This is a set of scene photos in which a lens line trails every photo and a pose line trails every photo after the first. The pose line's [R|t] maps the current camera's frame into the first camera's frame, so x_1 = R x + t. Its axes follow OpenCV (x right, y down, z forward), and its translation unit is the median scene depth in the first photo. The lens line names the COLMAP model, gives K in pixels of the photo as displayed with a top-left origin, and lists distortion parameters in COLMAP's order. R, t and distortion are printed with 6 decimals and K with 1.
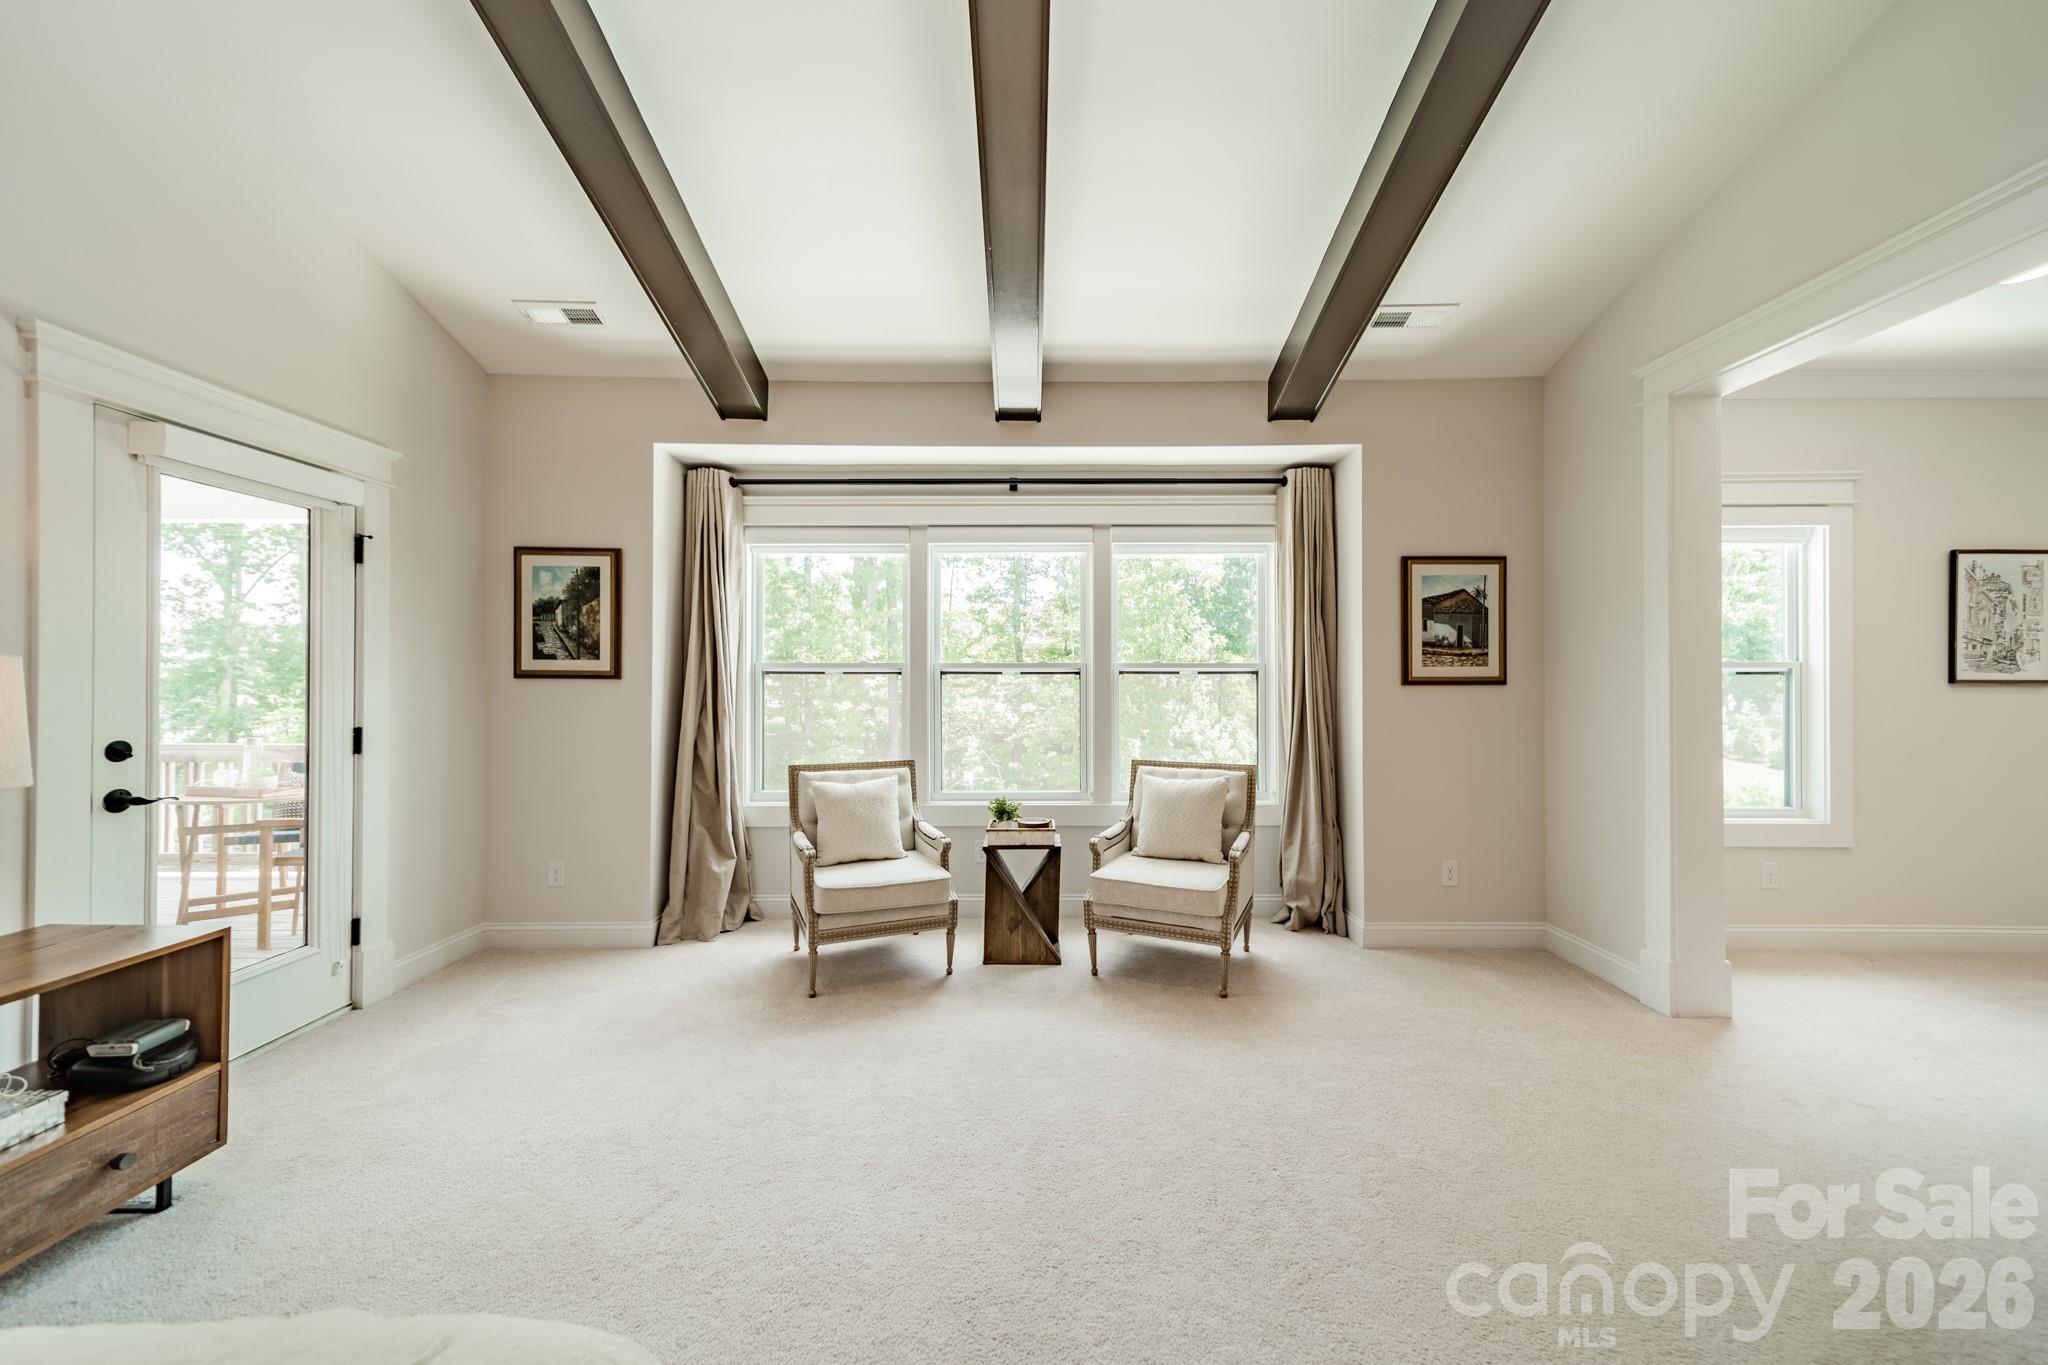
lens RADIAL K [[744.2, 0, 1026.5], [0, 744.2, 683.6], [0, 0, 1]] dist [0.010932, 0.000137]
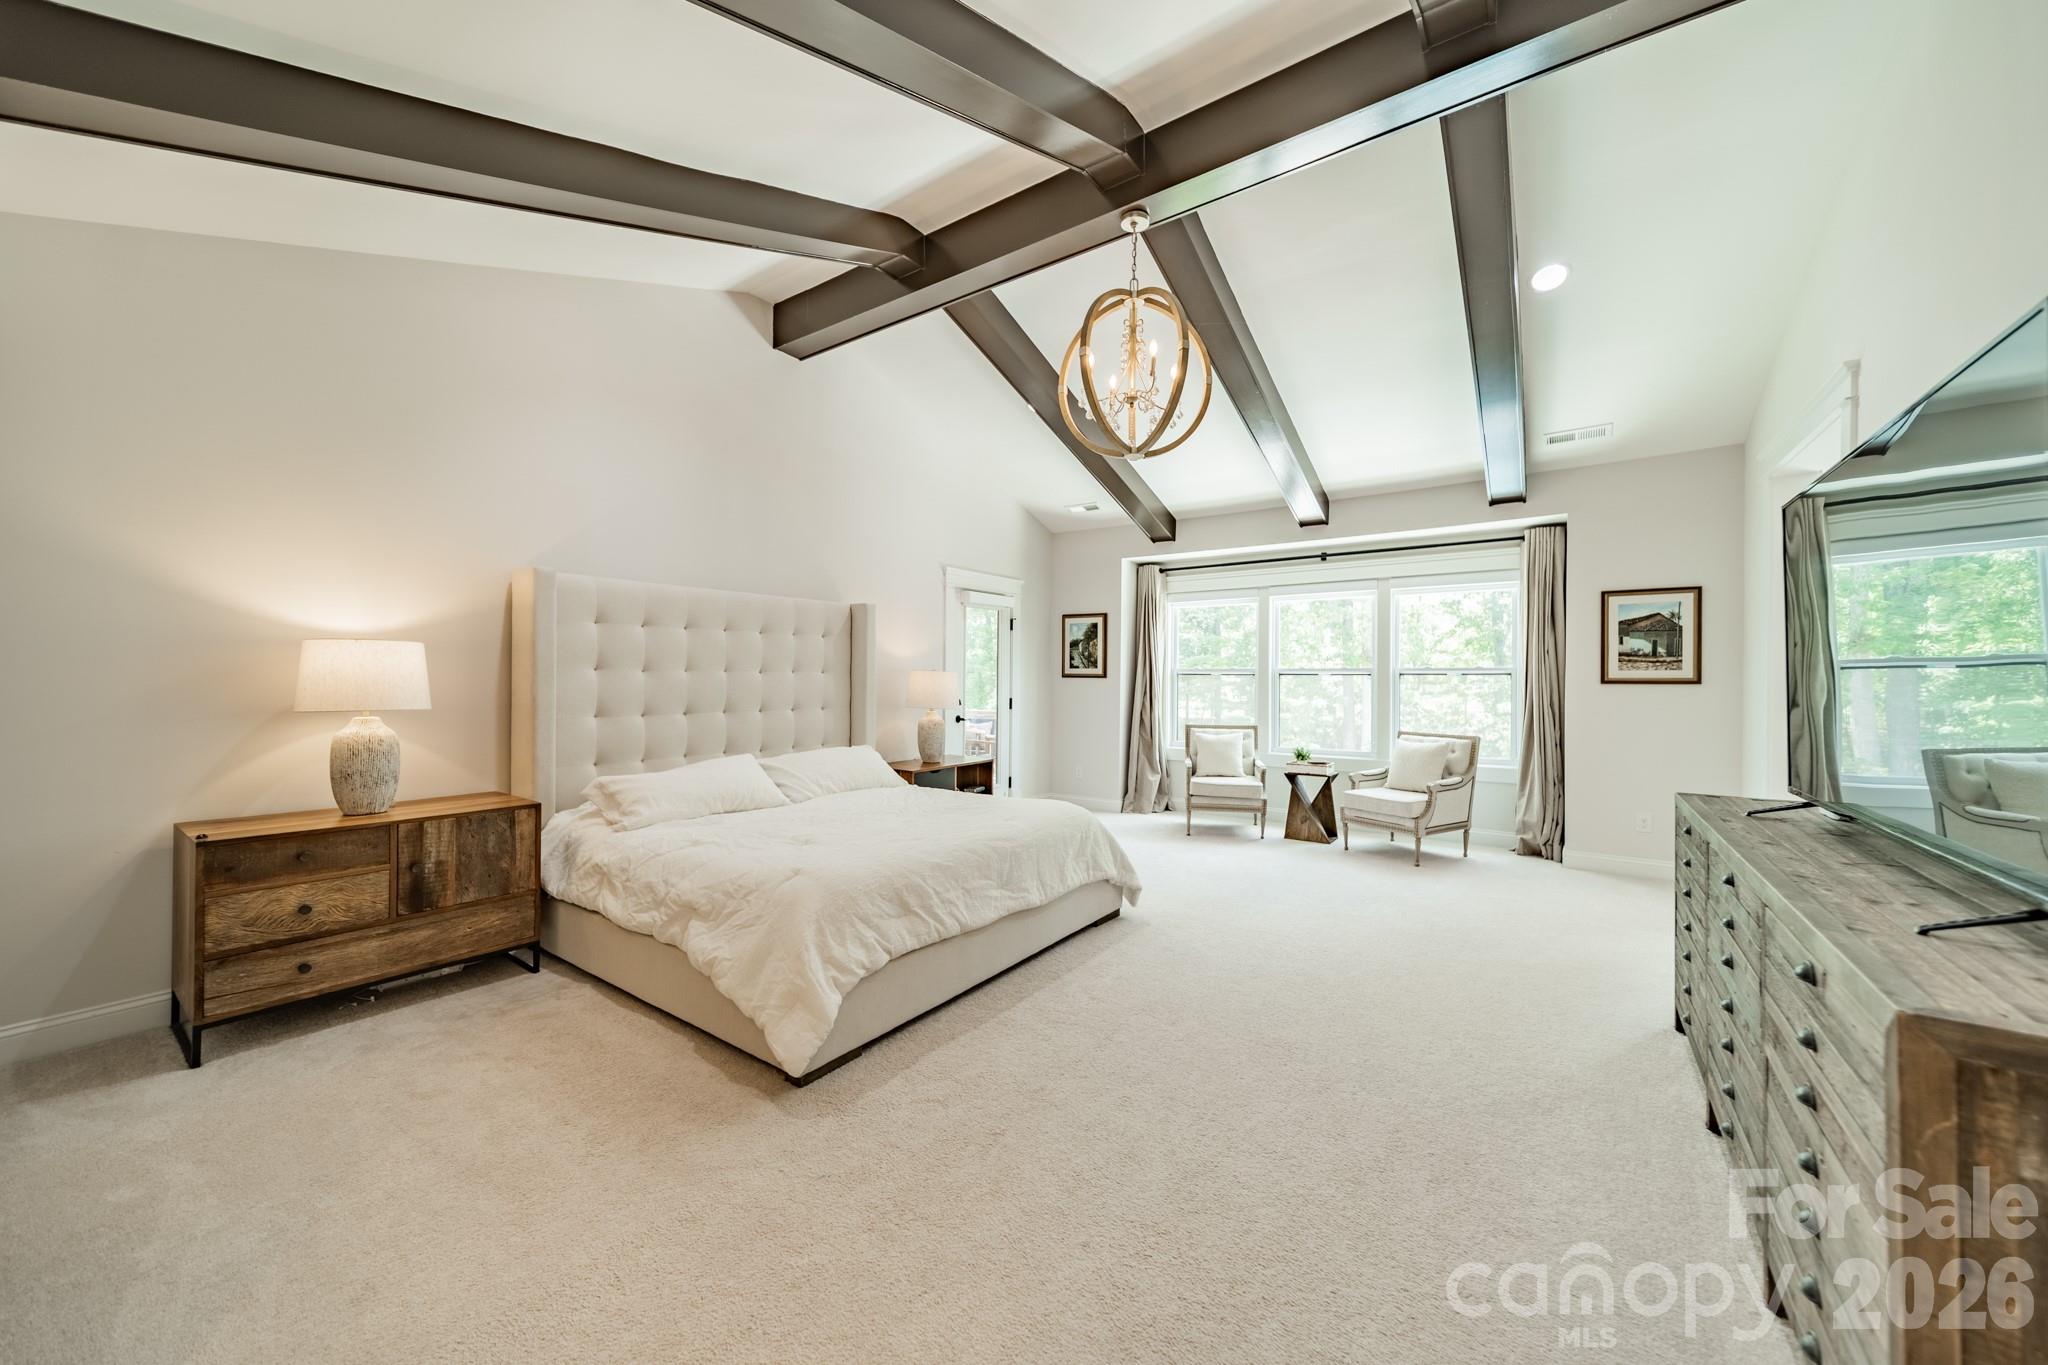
lens RADIAL K [[744.2, 0, 1024.7], [0, 744.2, 677.4], [0, 0, 1]] dist [0.010932, 0.000137]
pose [[0.817317, 0.001982, -0.576185, 0.430602], [-0.004158, 0.999988, -0.002459, -0.002037], [0.576173, 0.004406, 0.817316, -0.763619]]
